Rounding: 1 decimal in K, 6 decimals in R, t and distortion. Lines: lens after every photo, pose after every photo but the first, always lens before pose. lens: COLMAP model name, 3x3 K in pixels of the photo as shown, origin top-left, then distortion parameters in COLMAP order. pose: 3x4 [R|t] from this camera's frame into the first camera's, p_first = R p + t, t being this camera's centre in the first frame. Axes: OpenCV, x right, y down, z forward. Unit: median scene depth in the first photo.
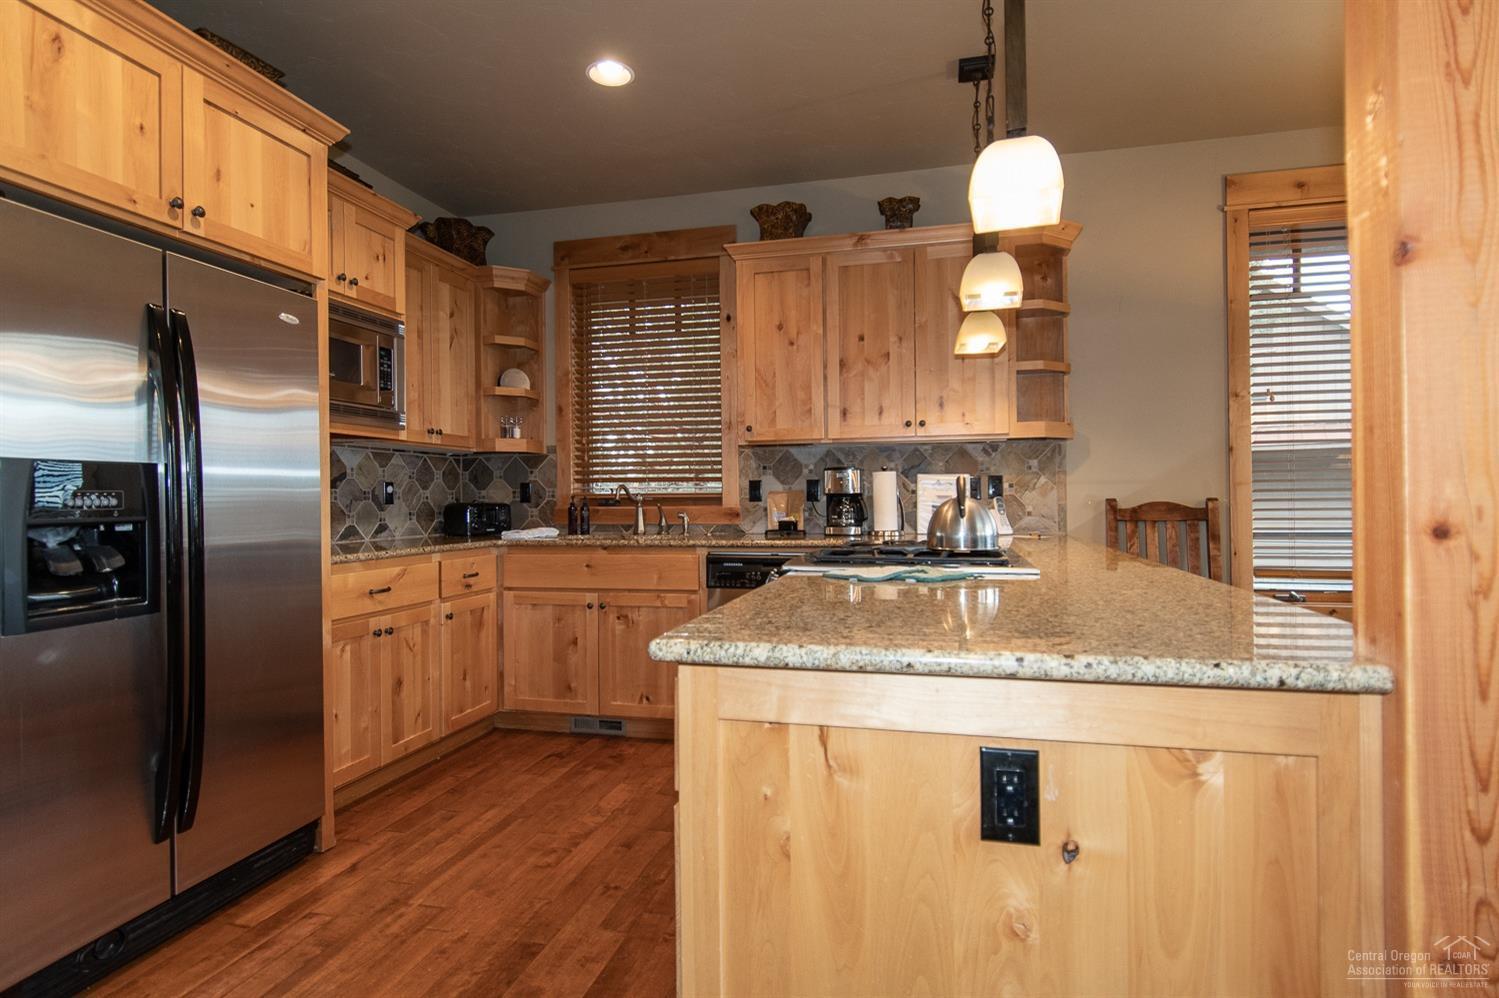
lens RADIAL K [[791.5, 0, 750.0], [0, 791.5, 496.2], [0, 0, 1]] dist [0.013516, -0.001762]
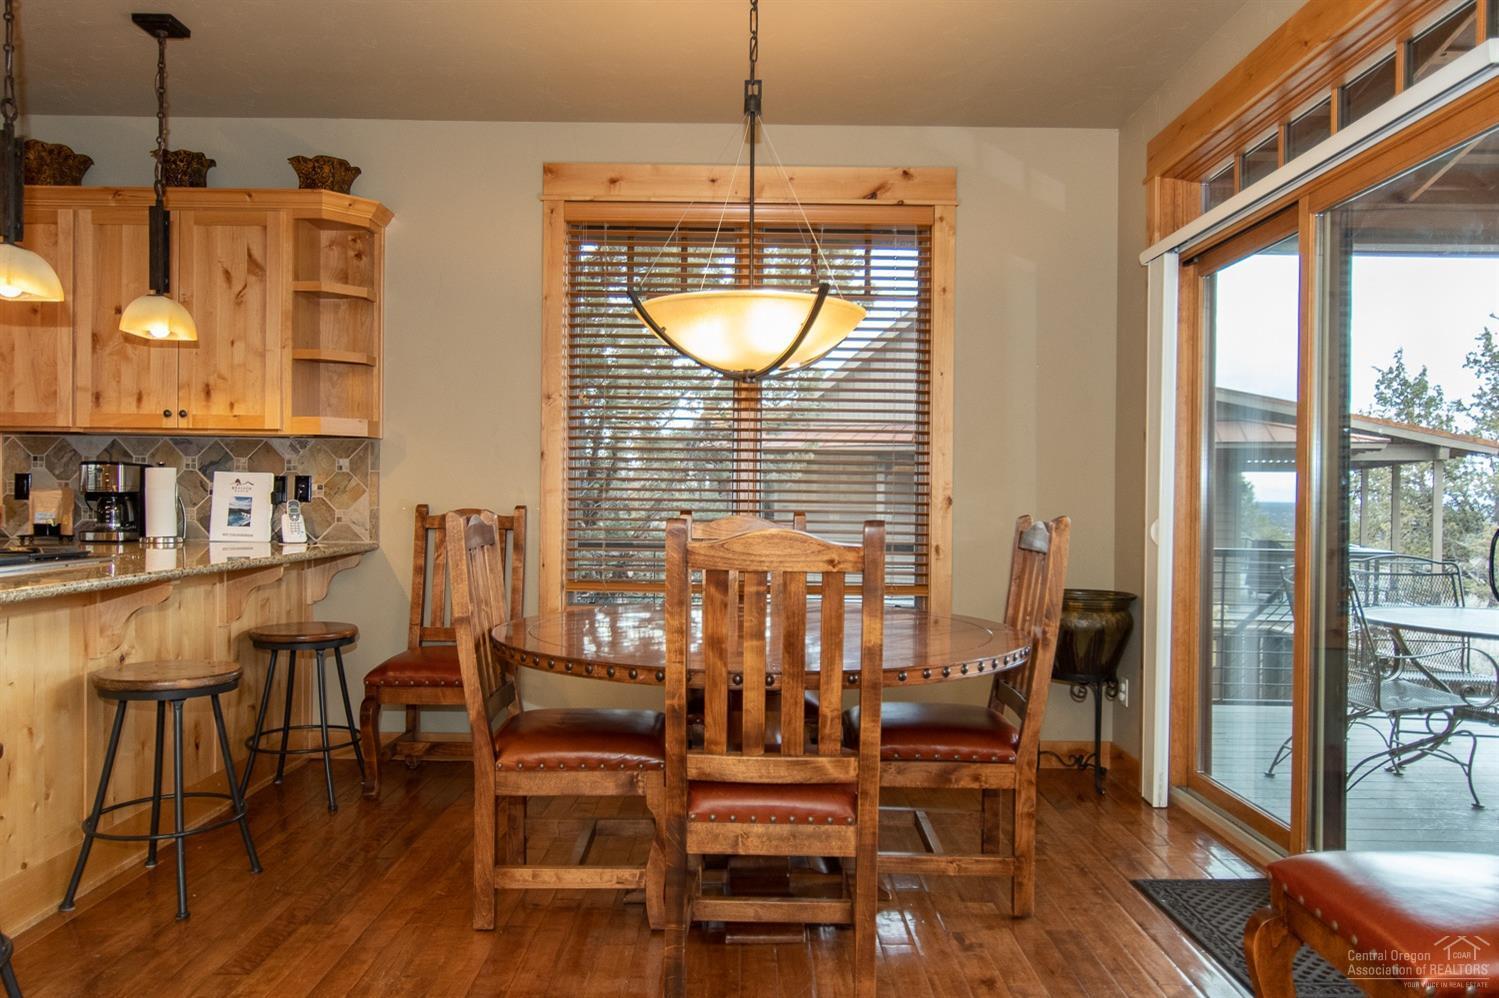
lens RADIAL K [[1069.5, 0, 744.3], [0, 1069.5, 504.9], [0, 0, 1]] dist [-0.000132, 0.004387]
pose [[0.972214, 0.019247, 0.233302, 0.520775], [-0.021869, 0.999723, 0.008657, -0.014922], [-0.233071, -0.013518, 0.972366, -0.272623]]
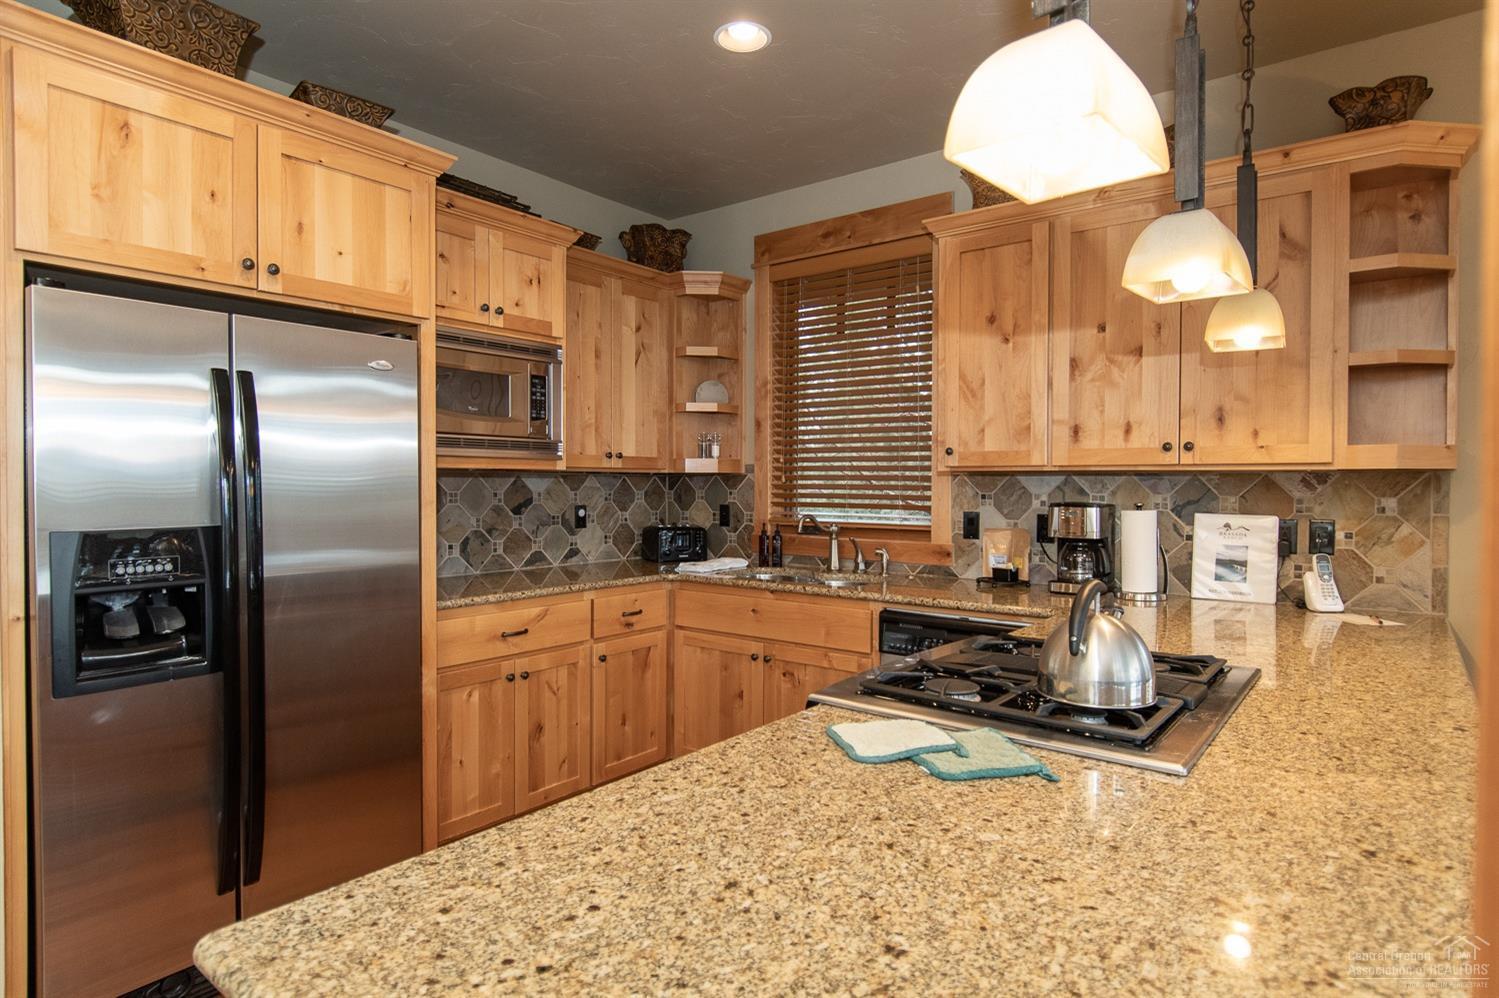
lens RADIAL K [[826.5, 0, 744.5], [0, 826.5, 499.4], [0, 0, 1]] dist [-0.006805, -0.004999]
pose [[0.910475, 0.021709, -0.412994, 0.155329], [-0.011732, 0.999575, 0.026678, -0.057598], [0.413398, -0.019445, 0.910343, 0.167314]]
